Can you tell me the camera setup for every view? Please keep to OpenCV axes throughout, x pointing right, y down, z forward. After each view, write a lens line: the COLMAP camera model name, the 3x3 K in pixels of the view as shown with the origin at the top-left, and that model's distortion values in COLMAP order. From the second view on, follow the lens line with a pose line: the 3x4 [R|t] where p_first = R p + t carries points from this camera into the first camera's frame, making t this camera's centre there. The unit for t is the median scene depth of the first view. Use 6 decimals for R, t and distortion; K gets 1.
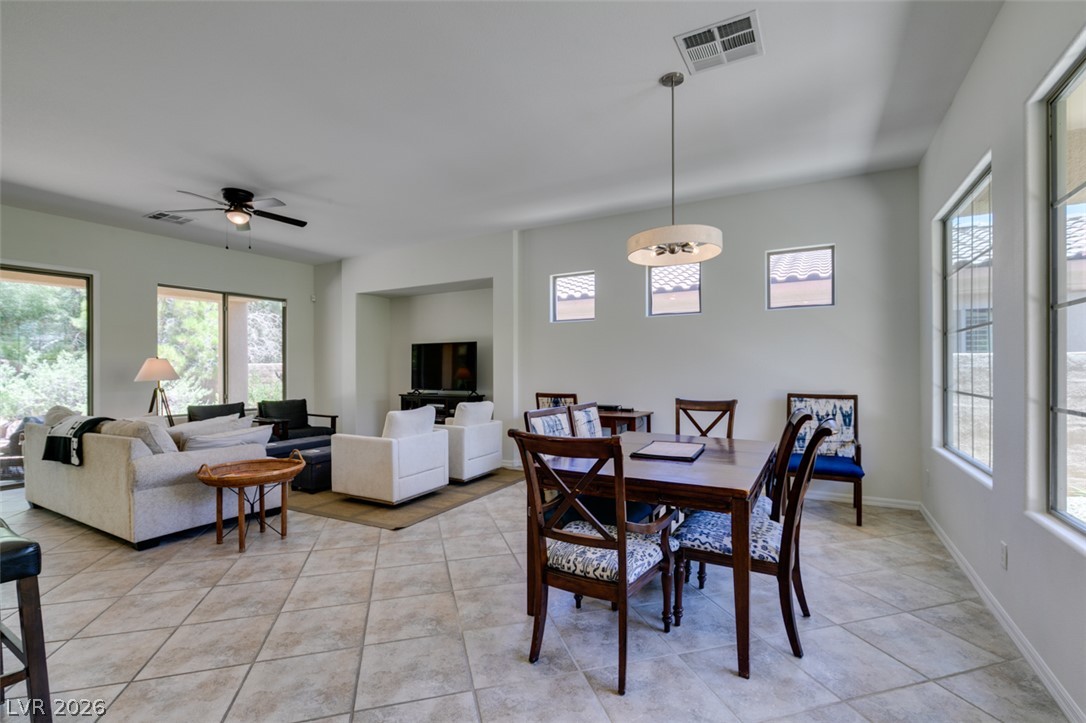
lens RADIAL K [[487.0, 0, 539.7], [0, 487.0, 366.6], [0, 0, 1]] dist [0.003863, -0.000874]
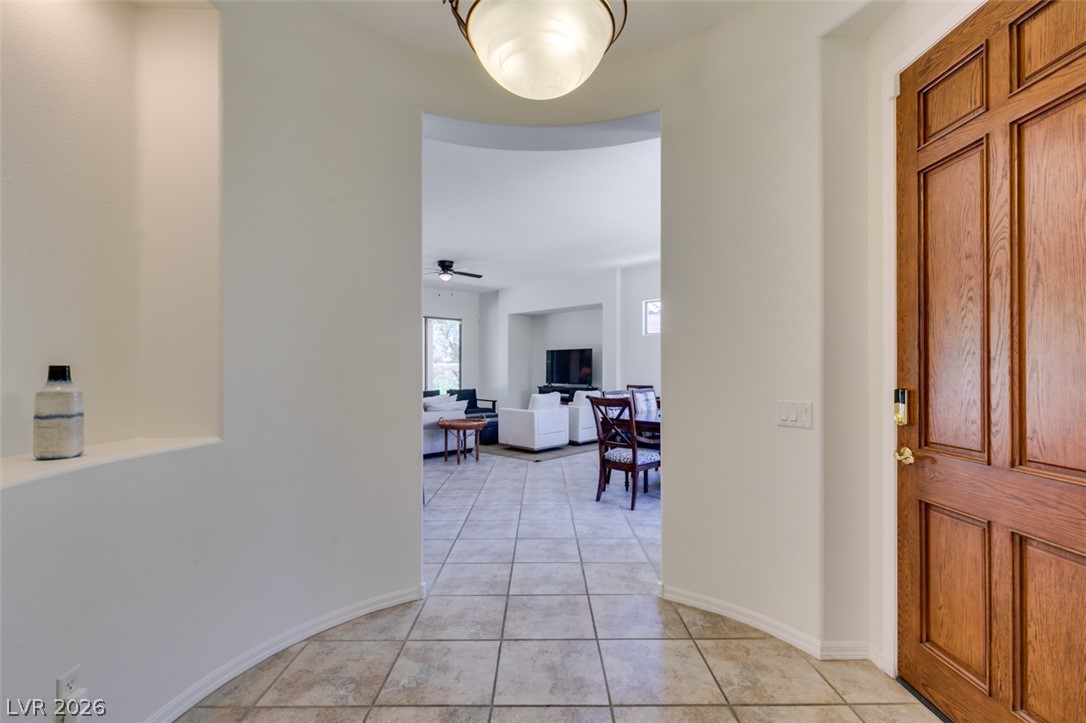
lens RADIAL K [[487.0, 0, 546.2], [0, 487.0, 365.6], [0, 0, 1]] dist [0.003863, -0.000874]
pose [[0.966200, 0.001894, -0.257788, 0.119232], [-0.002059, 0.999998, -0.000370, -0.003327], [0.257787, 0.000889, 0.966201, -0.430873]]
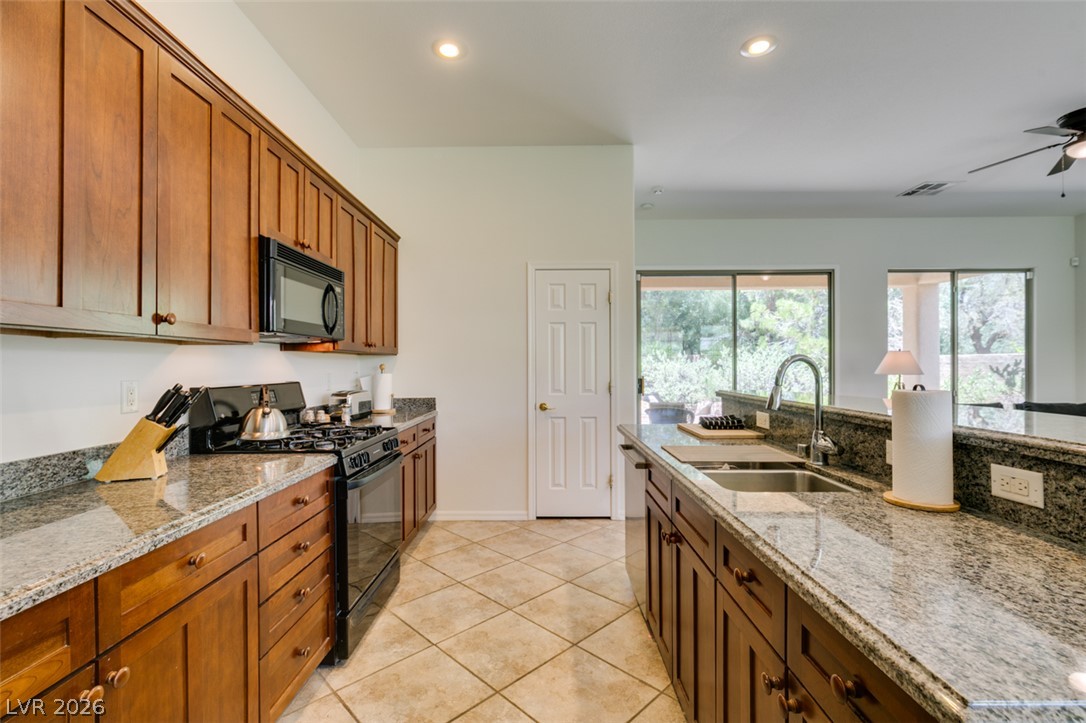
lens RADIAL K [[487.0, 0, 544.7], [0, 487.0, 364.2], [0, 0, 1]] dist [0.003863, -0.000874]
pose [[0.492144, 0.004157, -0.870504, -0.320907], [0.003434, 0.999972, 0.006717, 0.002959], [0.870507, -0.006295, 0.492115, -0.036218]]
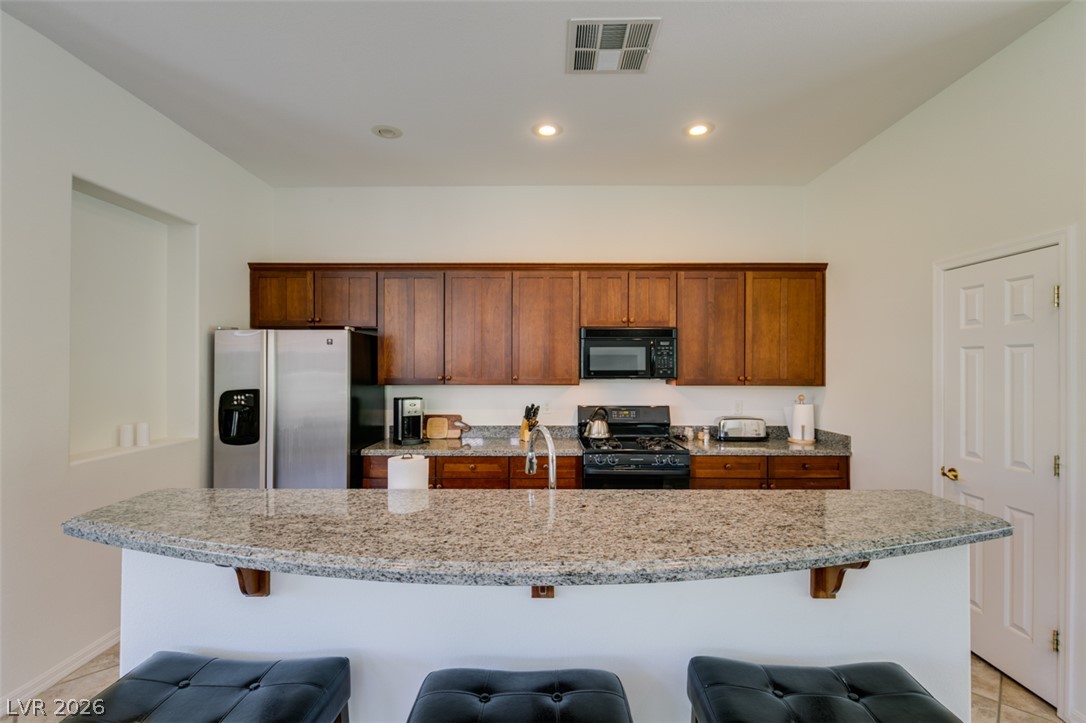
lens RADIAL K [[487.0, 0, 541.9], [0, 487.0, 364.7], [0, 0, 1]] dist [0.003863, -0.000874]
pose [[-0.872838, 0.006199, -0.487971, -0.357744], [0.006508, 0.999978, 0.001064, -0.037870], [0.487967, -0.002247, -0.872859, 0.507472]]
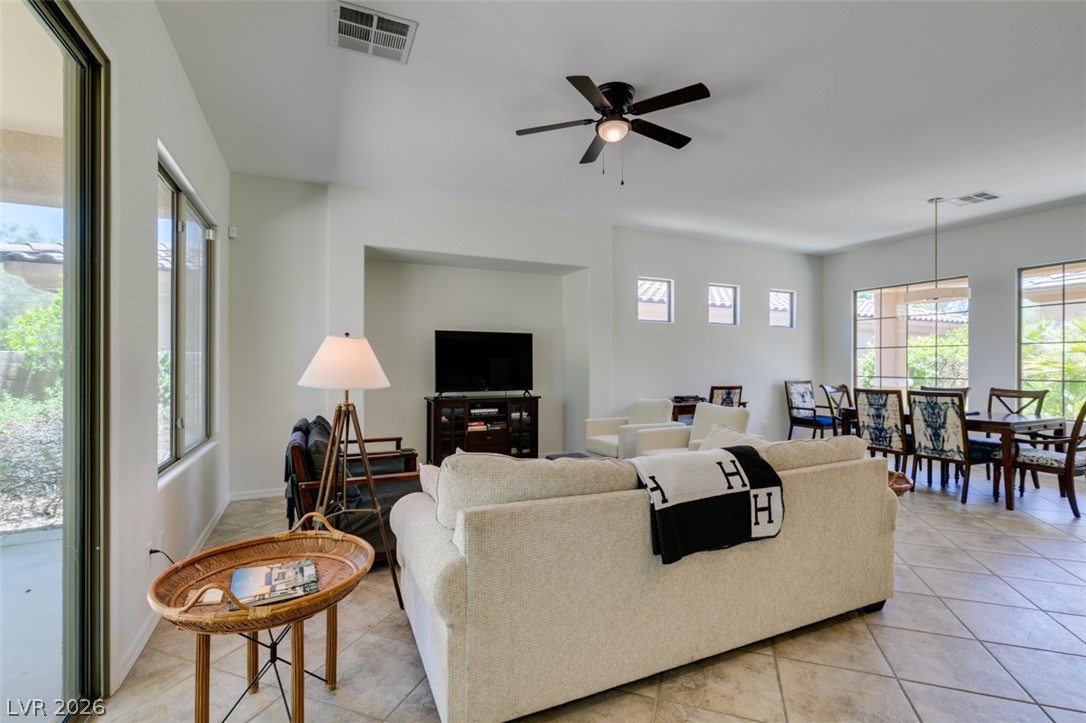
lens RADIAL K [[487.0, 0, 543.7], [0, 487.0, 367.0], [0, 0, 1]] dist [0.003863, -0.000874]
pose [[0.576147, 0.001307, 0.817345, -1.011244], [-0.006187, 0.999977, 0.002762, 0.007609], [-0.817322, -0.006648, 0.576142, 0.585033]]
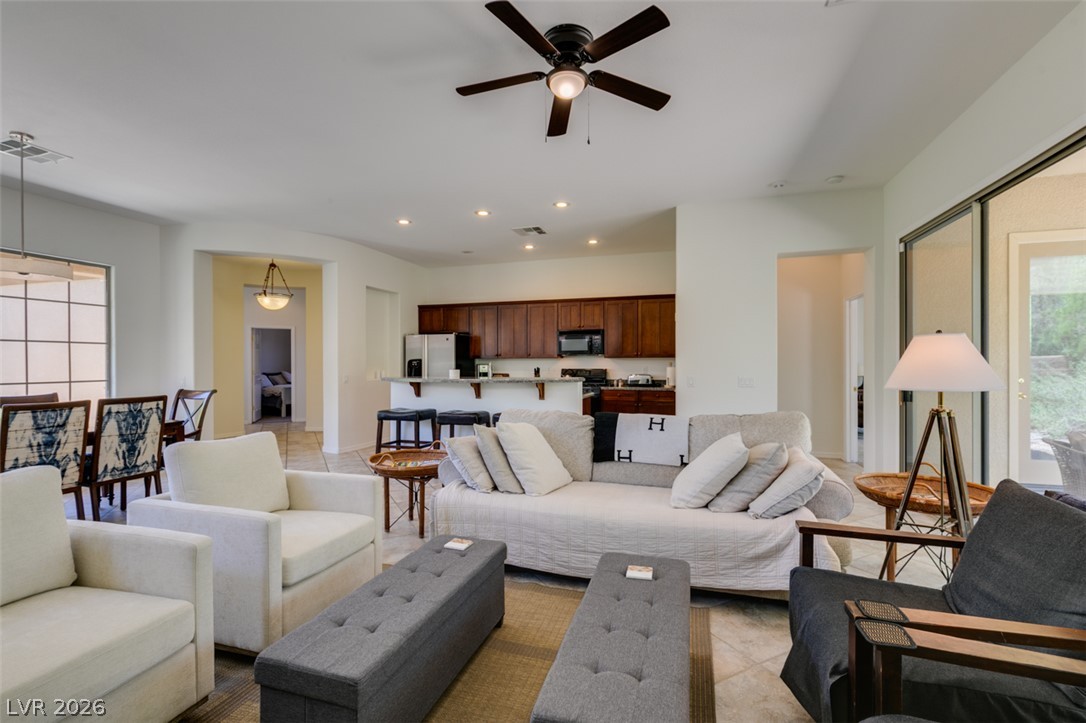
lens RADIAL K [[487.0, 0, 540.4], [0, 487.0, 362.8], [0, 0, 1]] dist [0.003863, -0.000874]
pose [[-0.979227, 0.010018, -0.202519, -0.398027], [0.010471, 0.999944, -0.001168, 0.005592], [0.202496, -0.003264, -0.979278, 1.286226]]
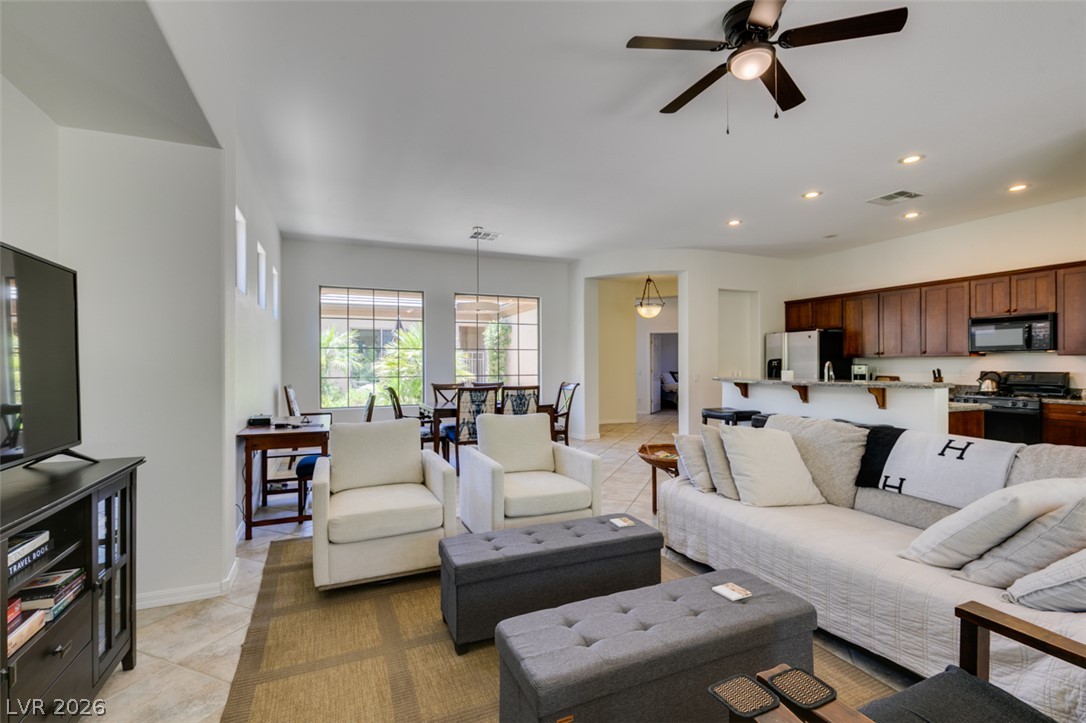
lens RADIAL K [[487.0, 0, 542.1], [0, 487.0, 362.7], [0, 0, 1]] dist [0.003863, -0.000874]
pose [[-0.795634, 0.010029, 0.605695, -0.630184], [0.006378, 0.999946, -0.008179, 0.006770], [-0.605744, -0.002644, -0.795655, 1.291003]]
